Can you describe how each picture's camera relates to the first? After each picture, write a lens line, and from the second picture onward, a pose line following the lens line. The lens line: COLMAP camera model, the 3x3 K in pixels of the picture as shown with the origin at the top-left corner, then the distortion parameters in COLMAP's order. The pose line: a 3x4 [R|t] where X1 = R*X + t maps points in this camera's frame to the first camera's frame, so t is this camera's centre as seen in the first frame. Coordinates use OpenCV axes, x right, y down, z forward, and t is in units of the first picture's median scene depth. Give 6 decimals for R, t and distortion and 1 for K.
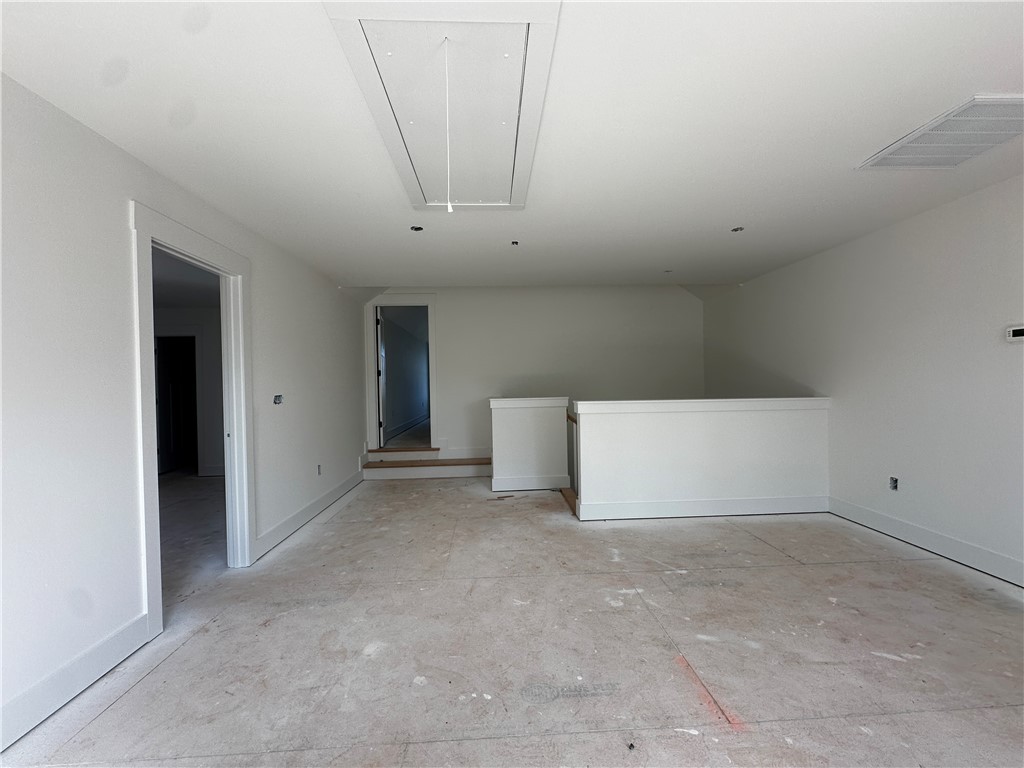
lens RADIAL K [[411.0, 0, 511.8], [0, 411.0, 383.0], [0, 0, 1]] dist [0.016669, -0.000050]
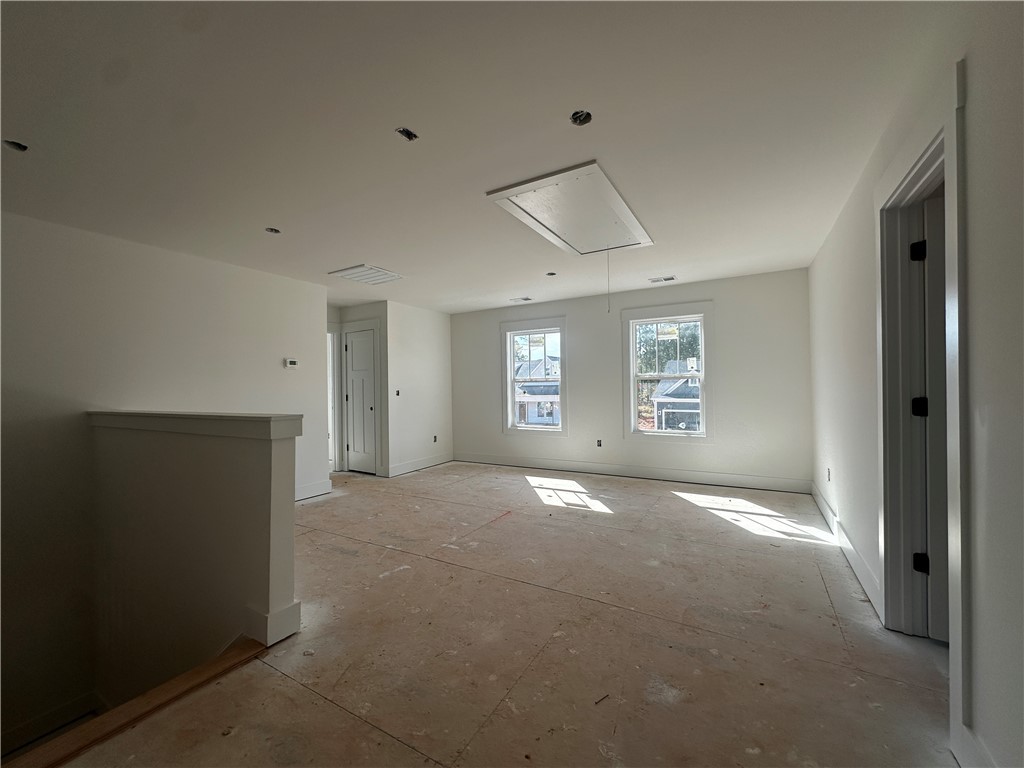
lens RADIAL K [[411.0, 0, 512.6], [0, 411.0, 387.0], [0, 0, 1]] dist [0.016669, -0.000050]
pose [[-0.837823, 0.033473, 0.544915, -0.561832], [0.031590, 0.999419, -0.012821, 0.036187], [-0.545027, 0.006472, -0.838394, 1.898039]]
